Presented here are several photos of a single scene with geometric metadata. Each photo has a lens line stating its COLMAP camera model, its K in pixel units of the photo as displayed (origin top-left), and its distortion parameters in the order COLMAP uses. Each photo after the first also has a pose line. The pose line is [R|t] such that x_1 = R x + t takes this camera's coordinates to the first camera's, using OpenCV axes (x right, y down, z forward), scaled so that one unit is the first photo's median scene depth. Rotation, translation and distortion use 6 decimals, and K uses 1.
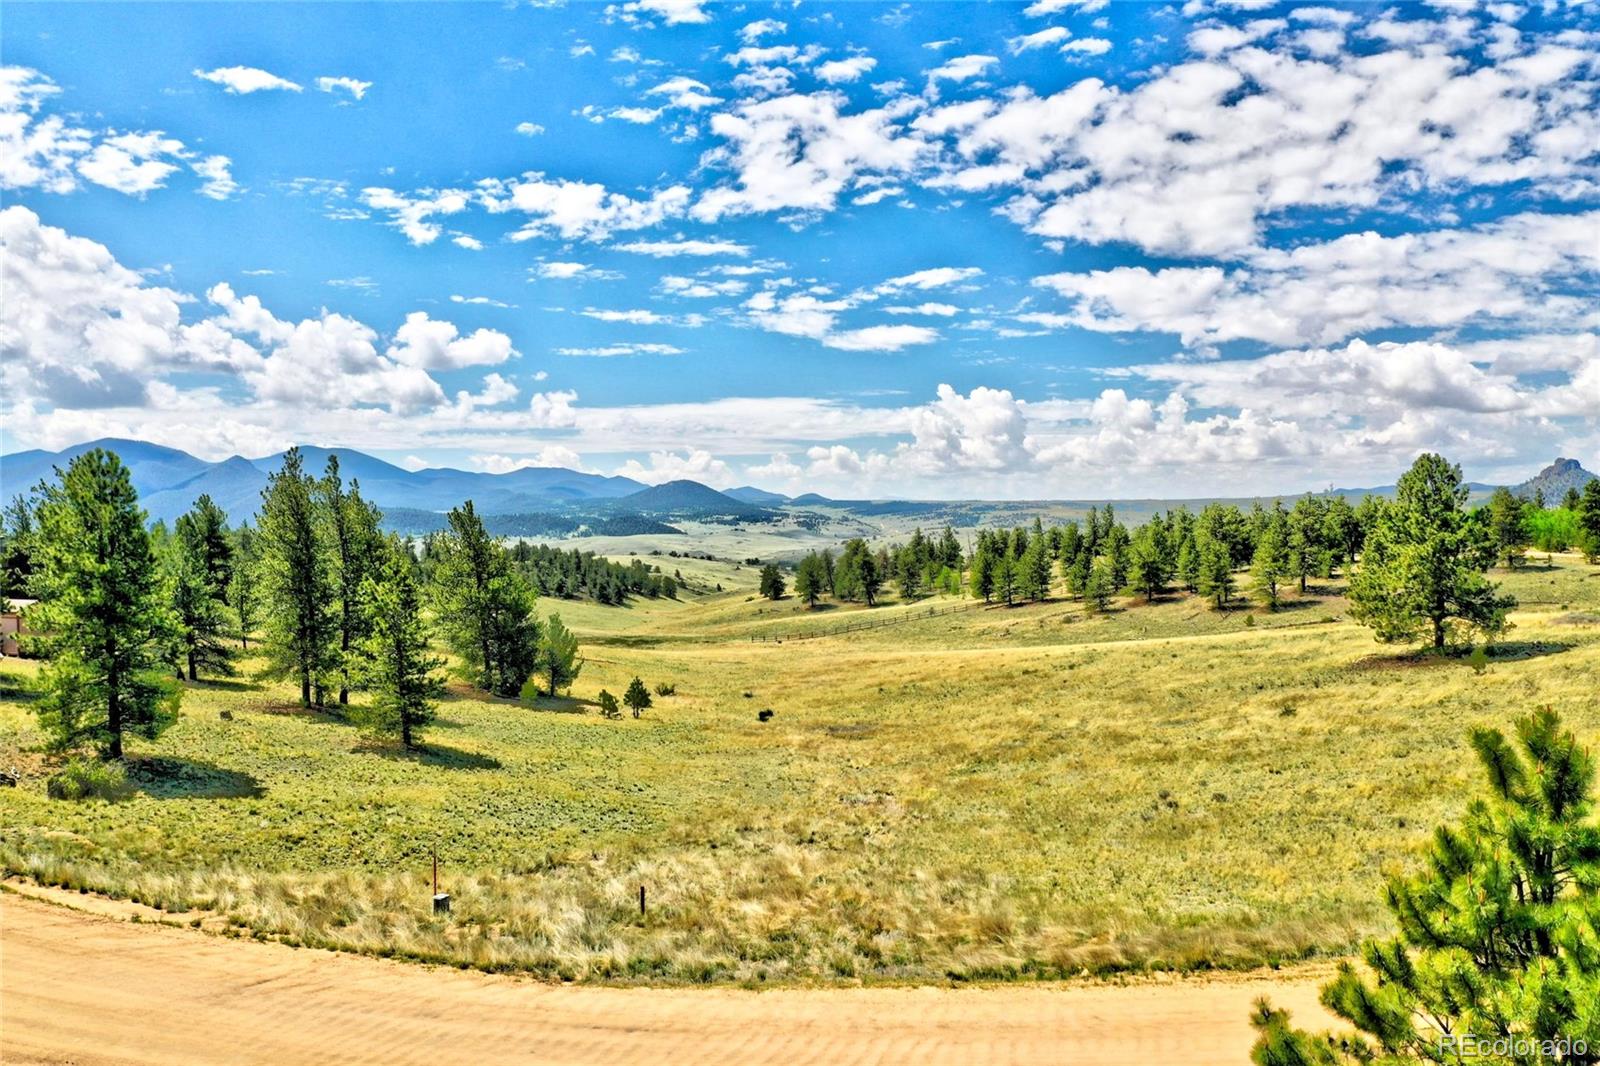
lens RADIAL K [[1216.1, 0, 800.4], [0, 1216.1, 532.0], [0, 0, 1]] dist [-0.018483, -0.007119]
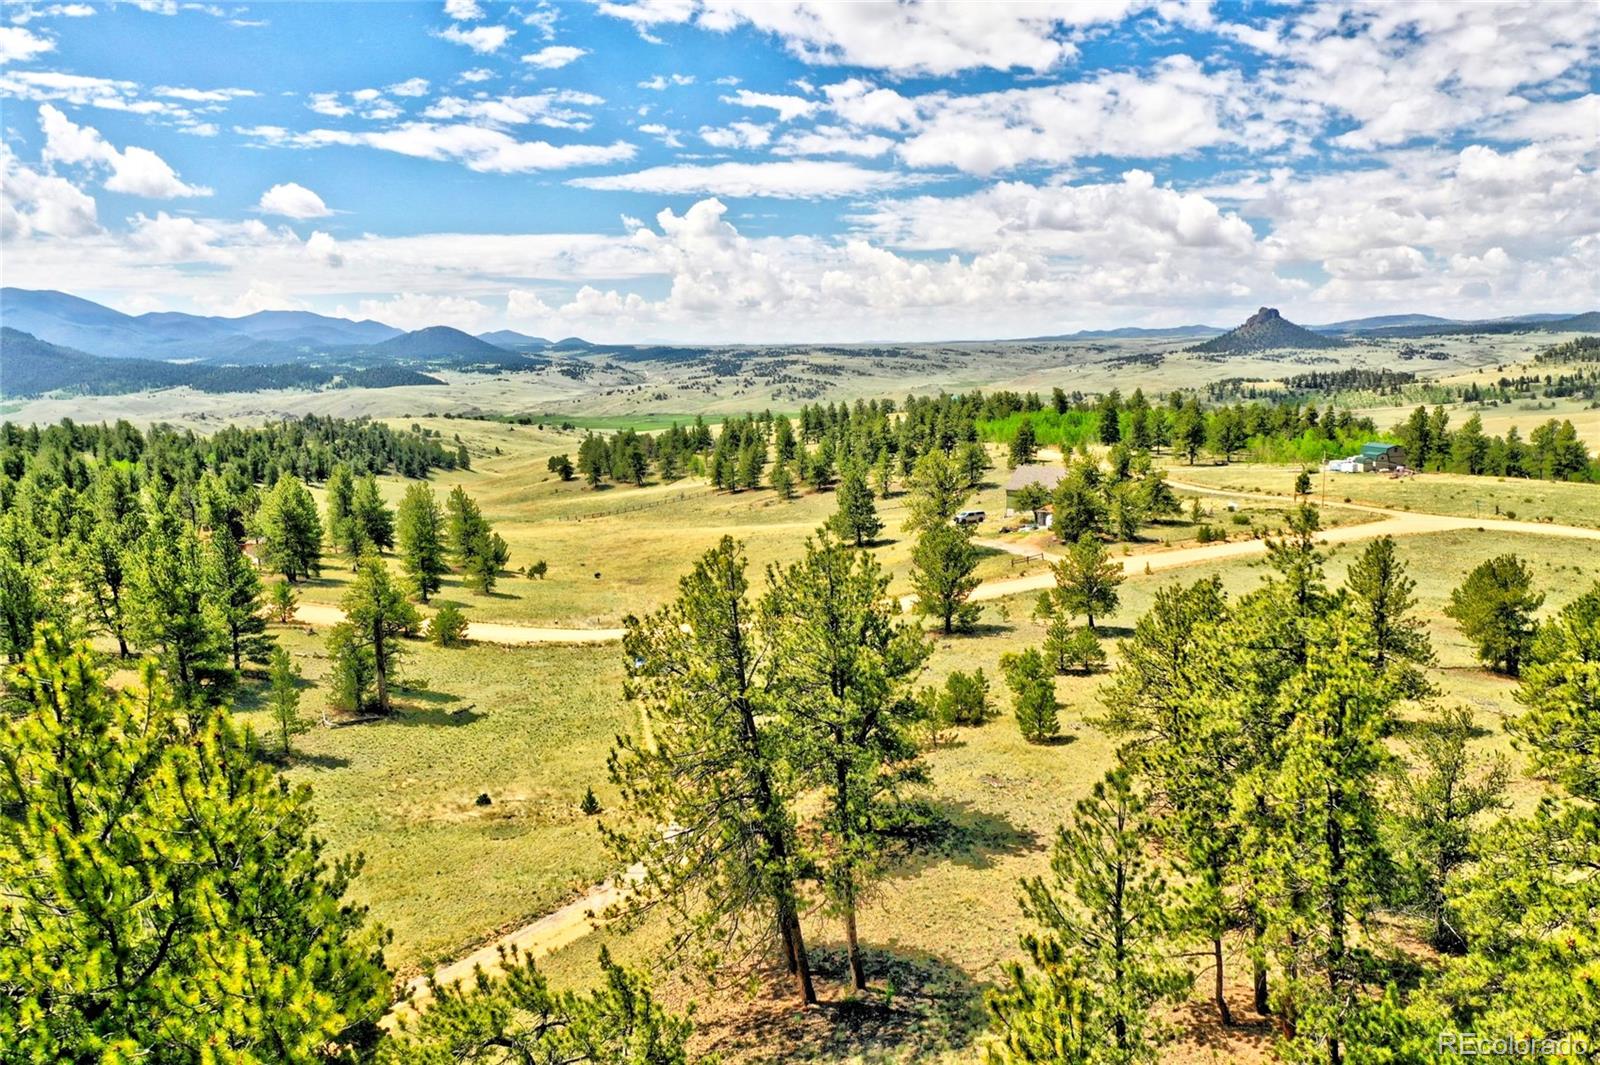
lens RADIAL K [[1216.1, 0, 795.3], [0, 1216.1, 529.1], [0, 0, 1]] dist [-0.018483, -0.007119]
pose [[0.982383, -0.031635, 0.184183, -0.007229], [0.008109, 0.991856, 0.127108, -0.019515], [-0.186704, -0.123375, 0.974638, -0.112345]]
